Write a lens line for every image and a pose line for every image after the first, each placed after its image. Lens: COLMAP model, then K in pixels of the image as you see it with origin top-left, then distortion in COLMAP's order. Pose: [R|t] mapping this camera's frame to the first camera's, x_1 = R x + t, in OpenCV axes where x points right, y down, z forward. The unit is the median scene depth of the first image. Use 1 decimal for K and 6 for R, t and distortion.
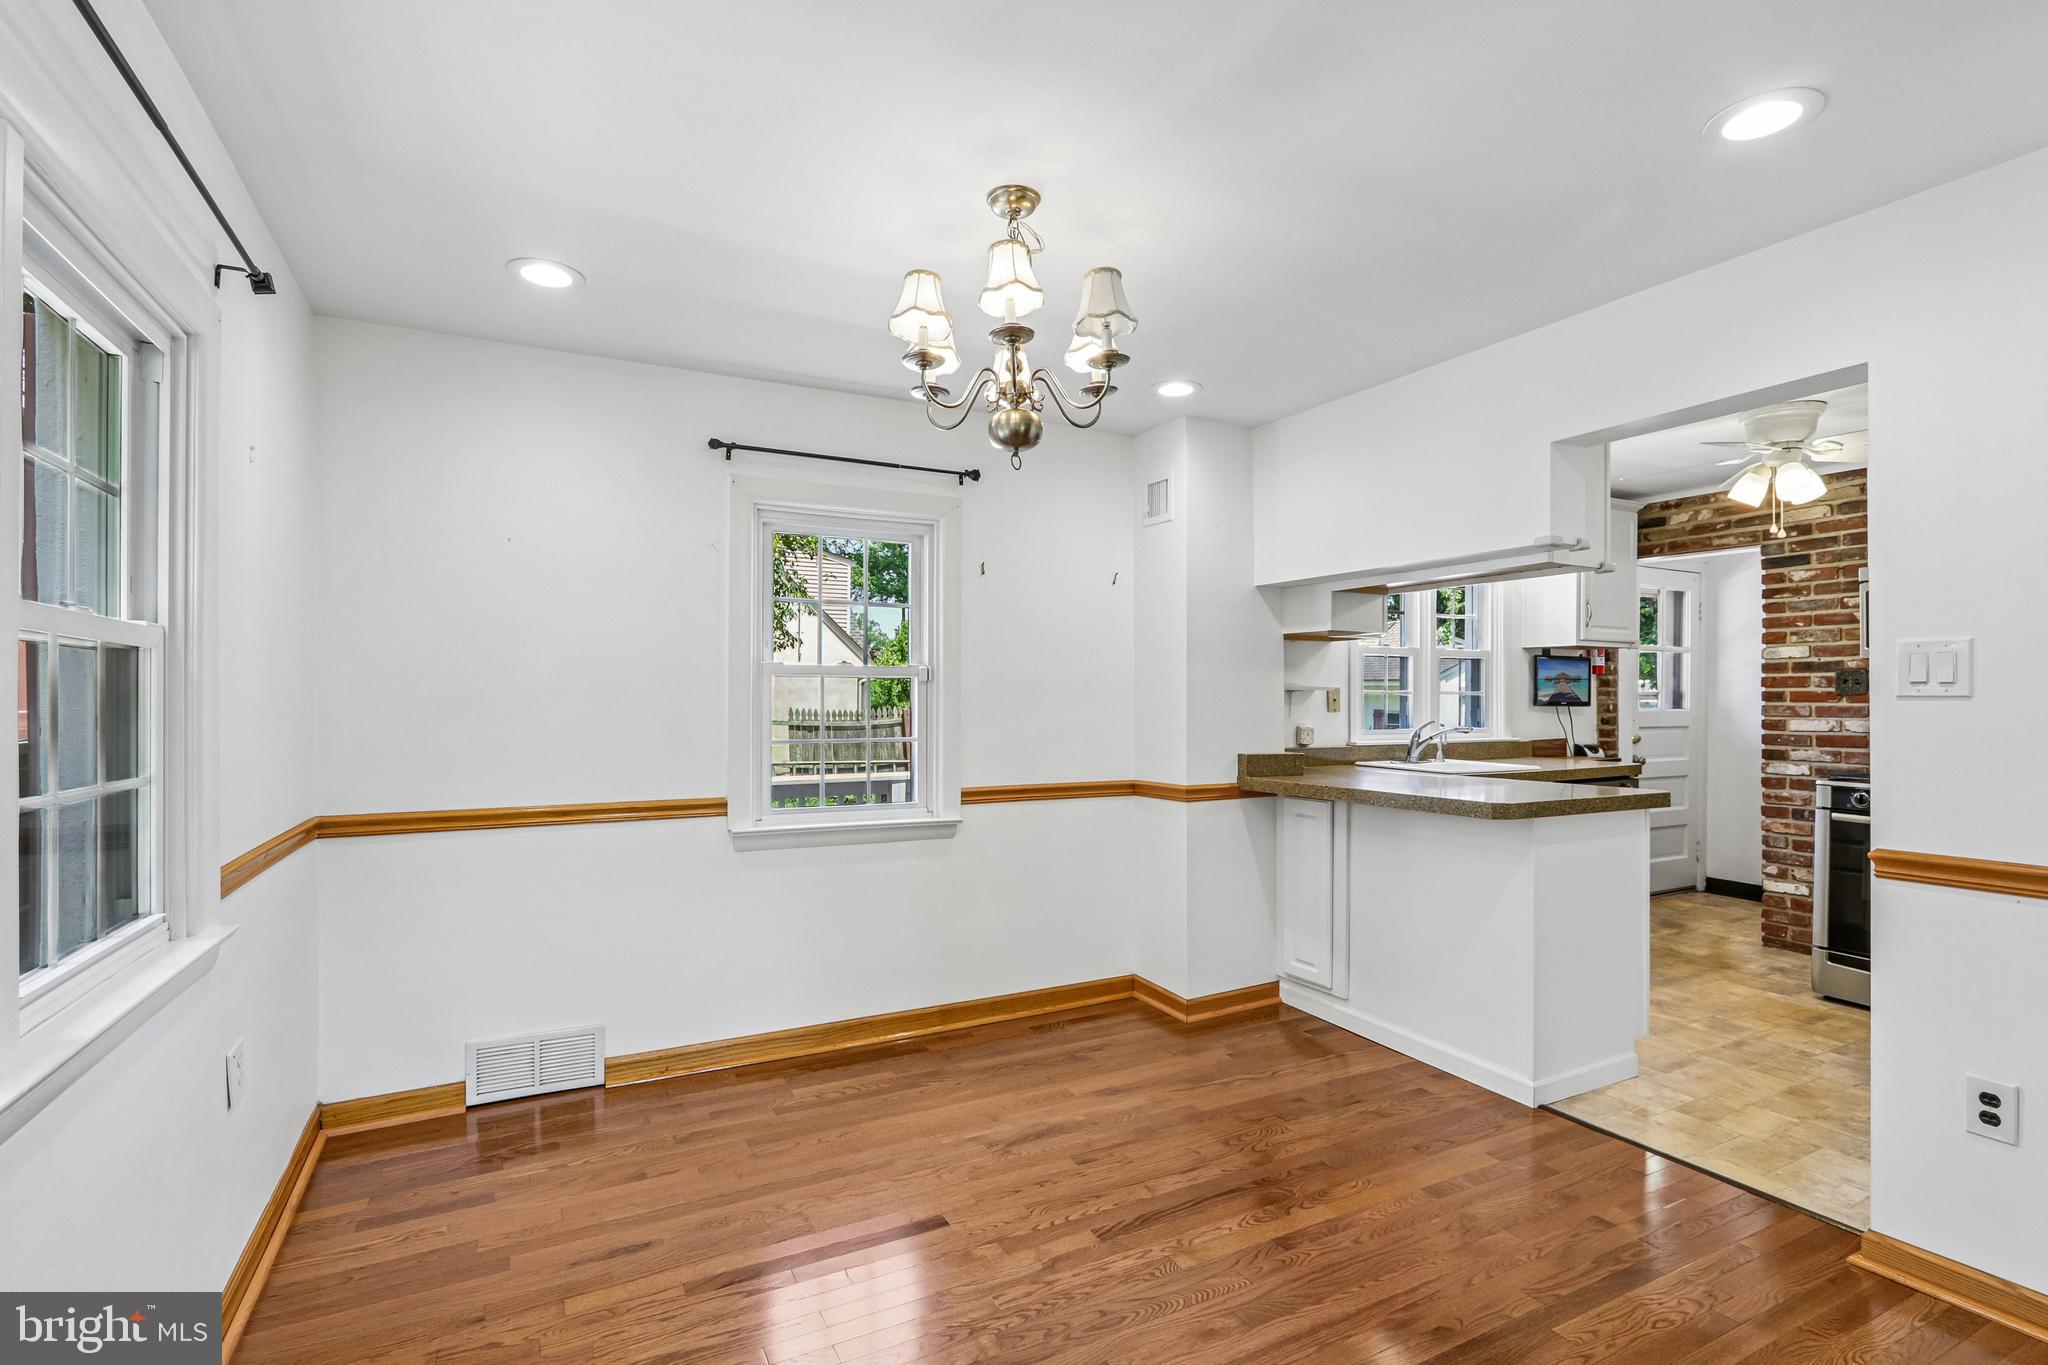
lens RADIAL K [[949.4, 0, 1012.2], [0, 949.4, 694.7], [0, 0, 1]] dist [-0.017551, 0.000942]
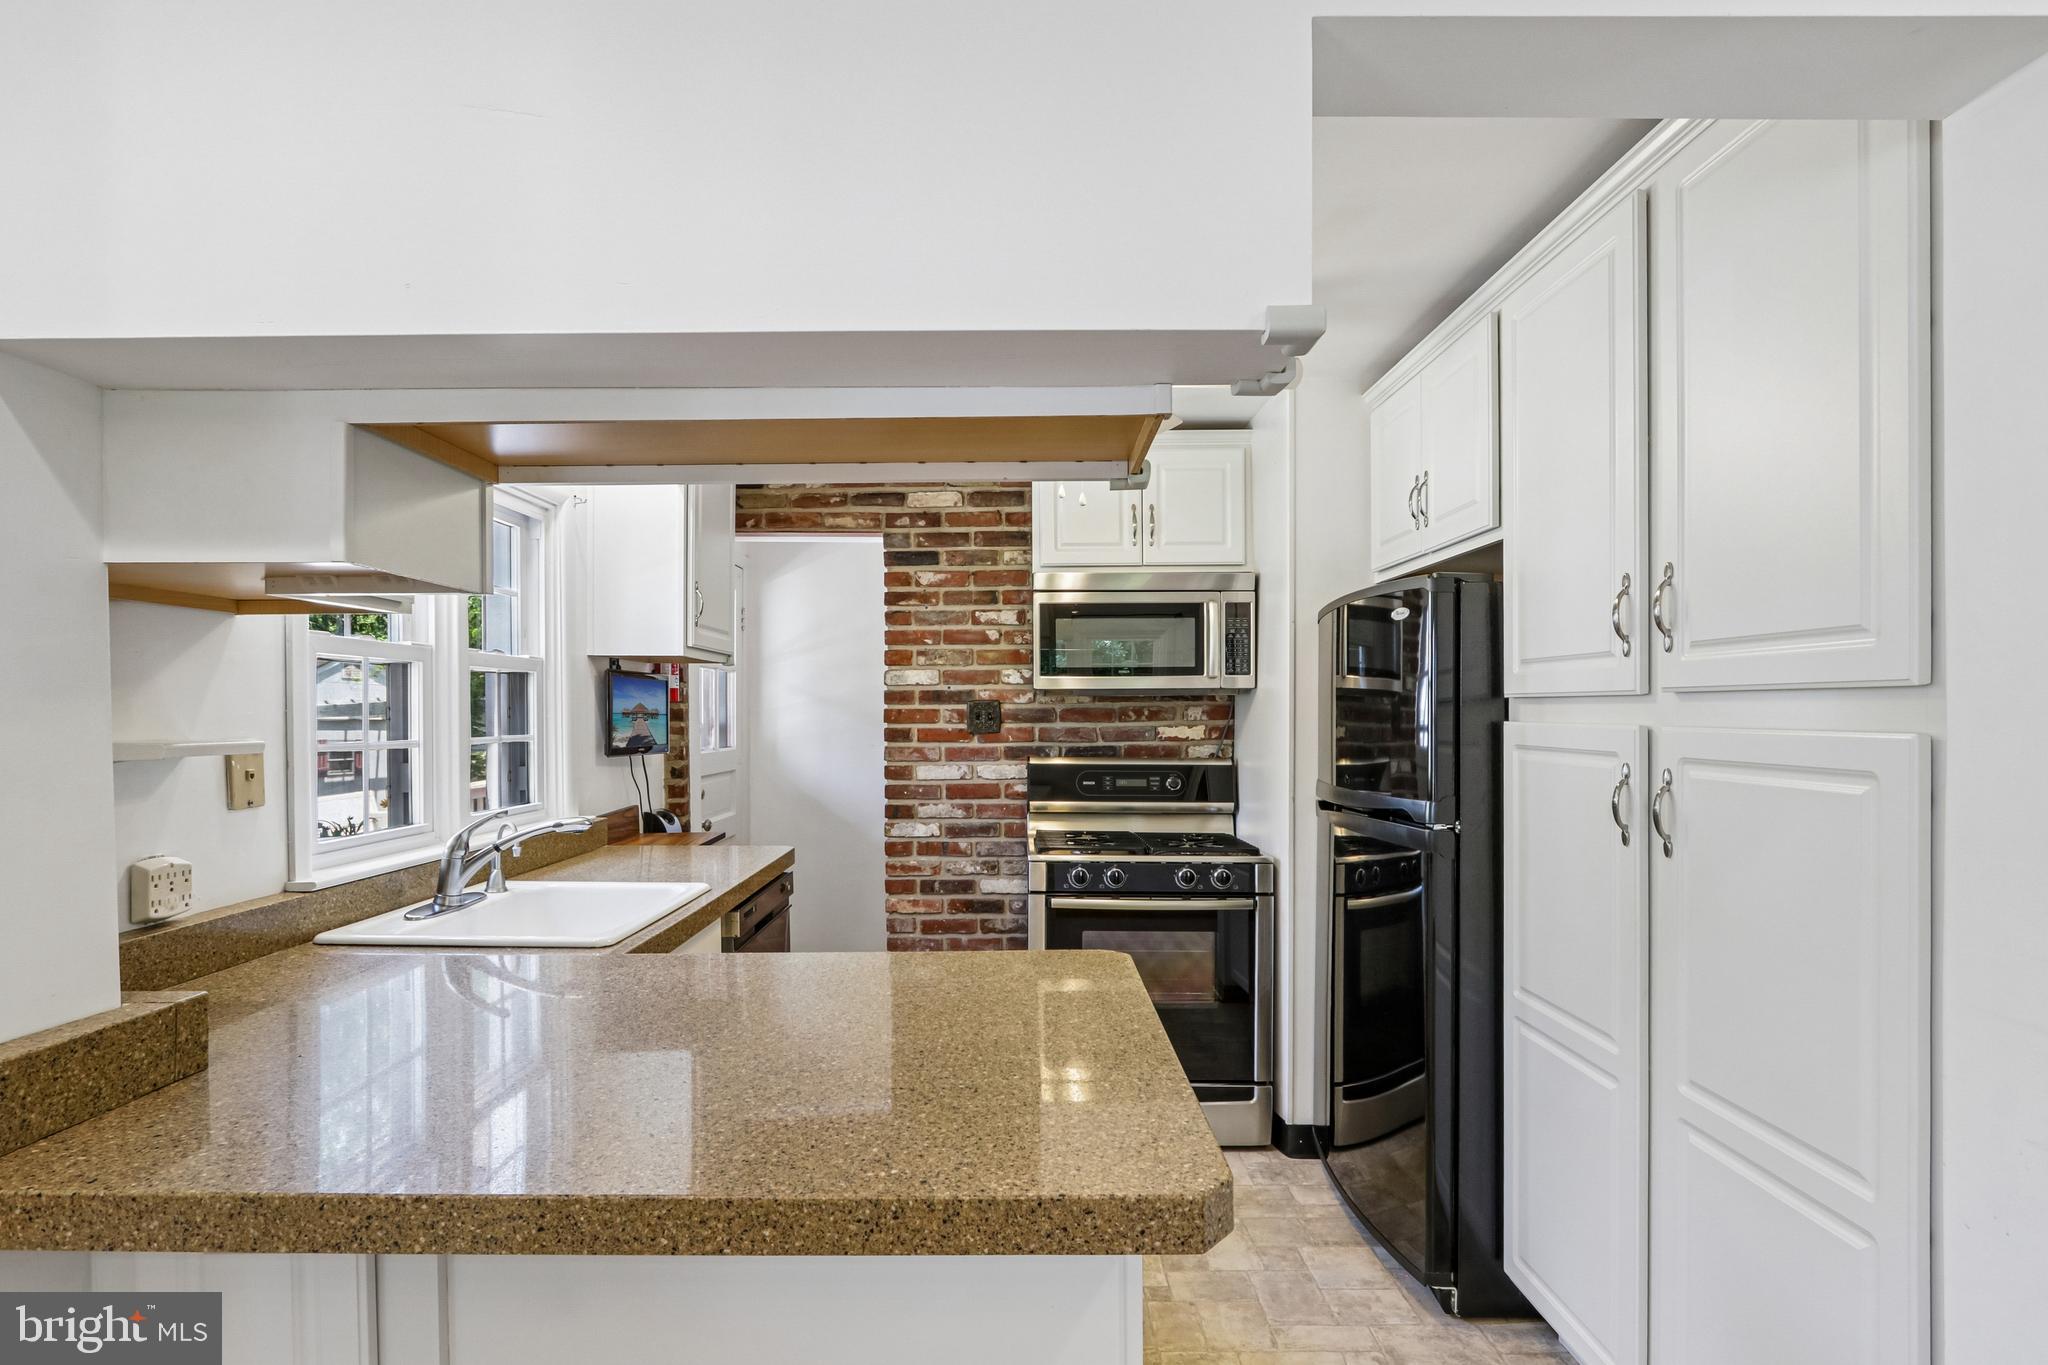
lens RADIAL K [[1007.1, 0, 1015.4], [0, 1007.1, 726.6], [0, 0, 1]] dist [-0.023653, 0.001447]
pose [[0.451465, -0.016100, 0.892144, 0.129661], [0.001063, 0.999846, 0.017506, -0.019179], [-0.892288, -0.006955, 0.451412, 0.551671]]
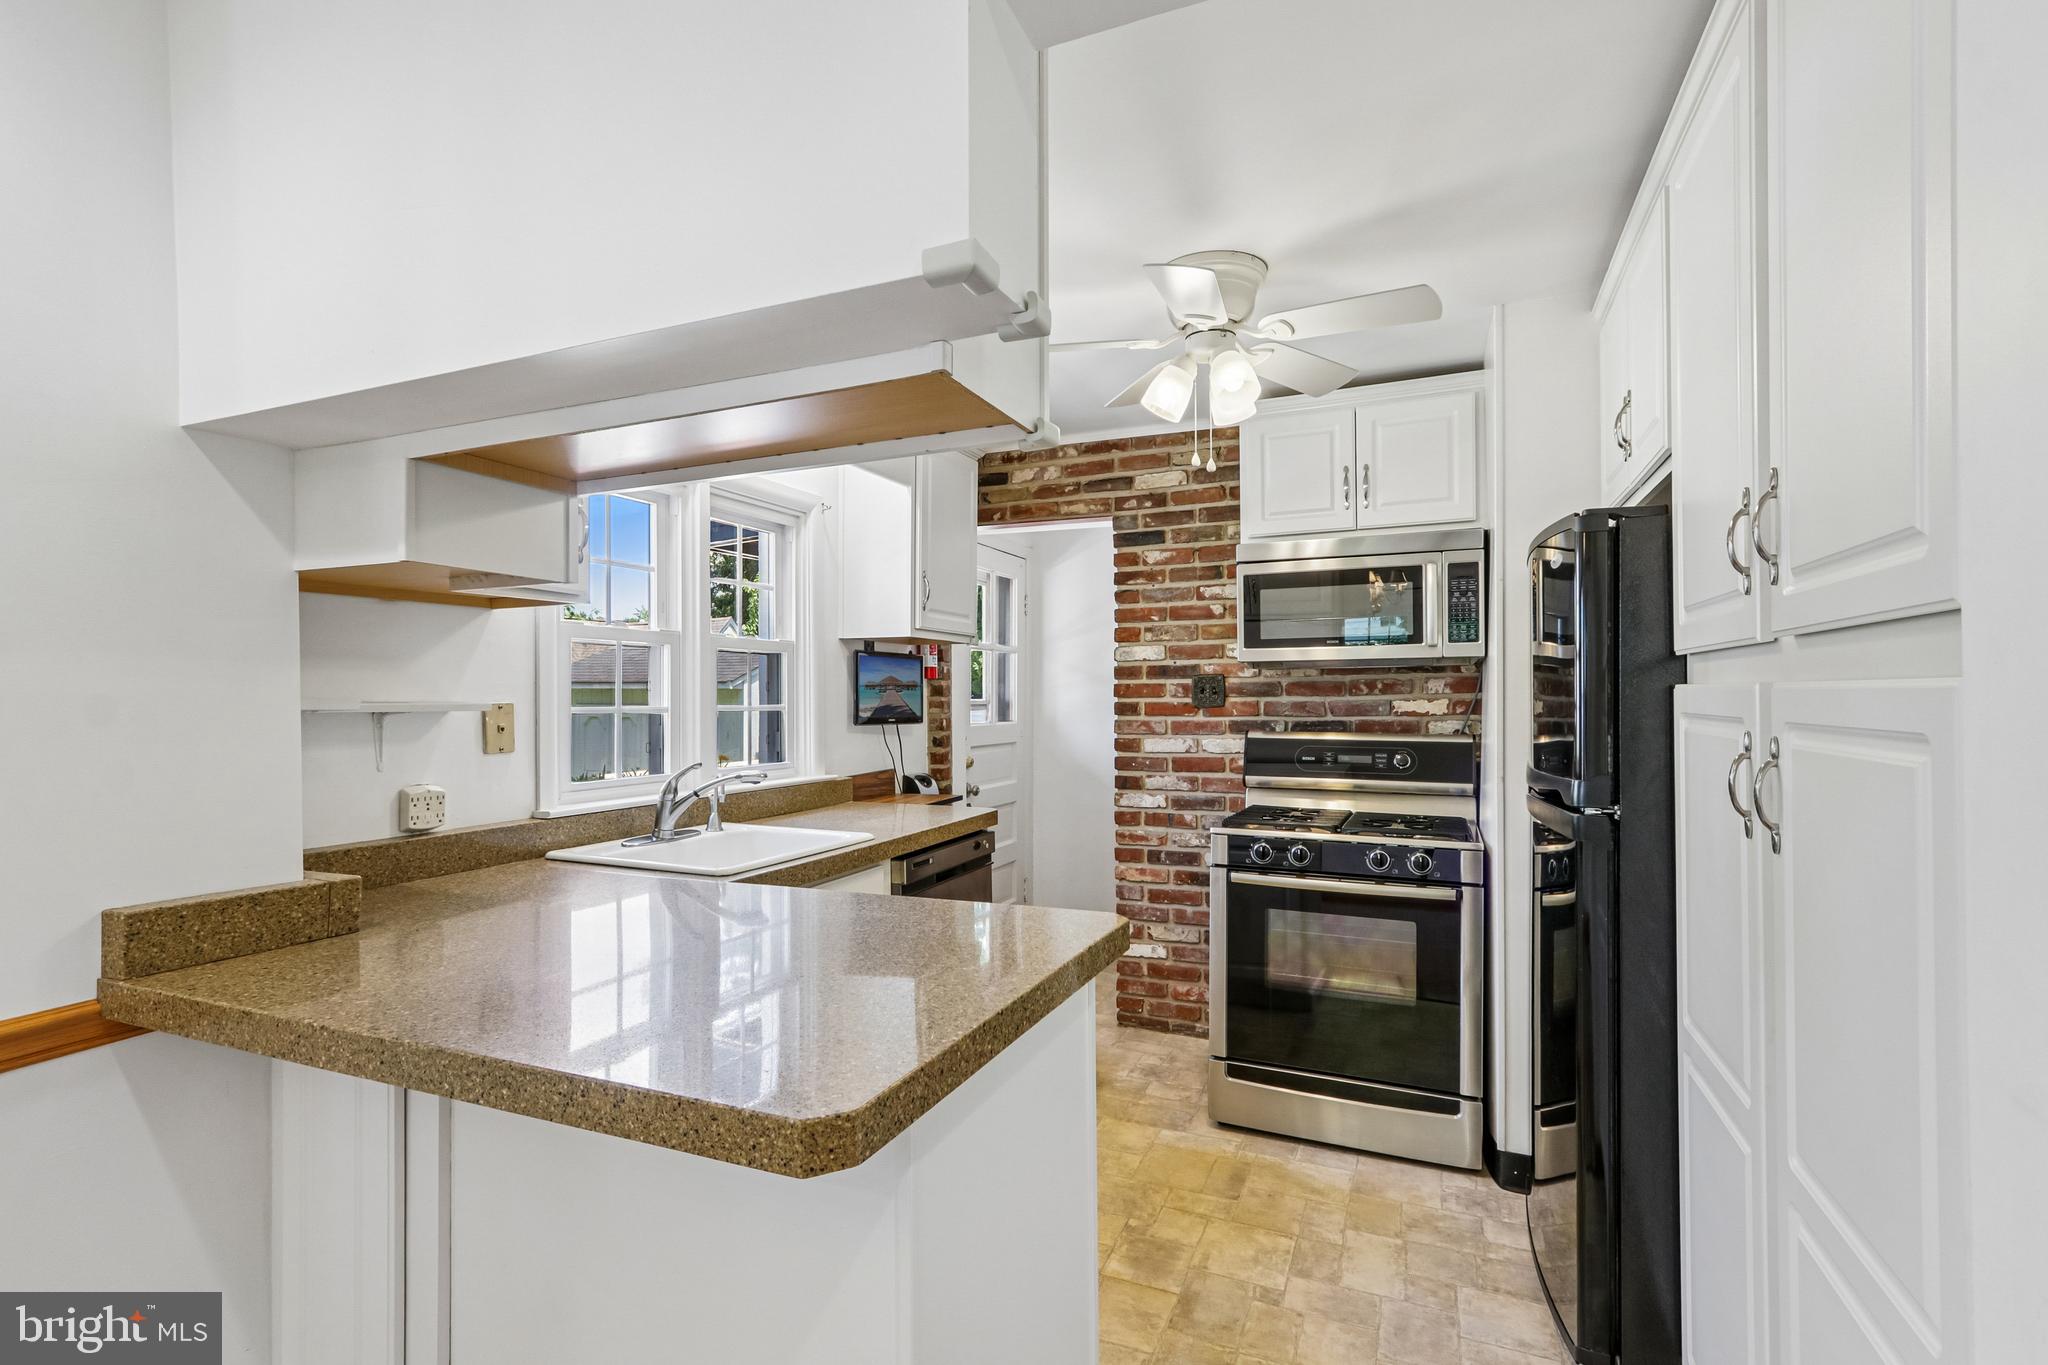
lens RADIAL K [[964.4, 0, 1016.2], [0, 964.4, 694.9], [0, 0, 1]] dist [-0.000948, 0.000181]
pose [[0.768901, -0.003560, 0.639358, 0.221882], [0.004552, 0.999990, 0.000094, -0.010432], [-0.639352, 0.002838, 0.768909, 0.438160]]
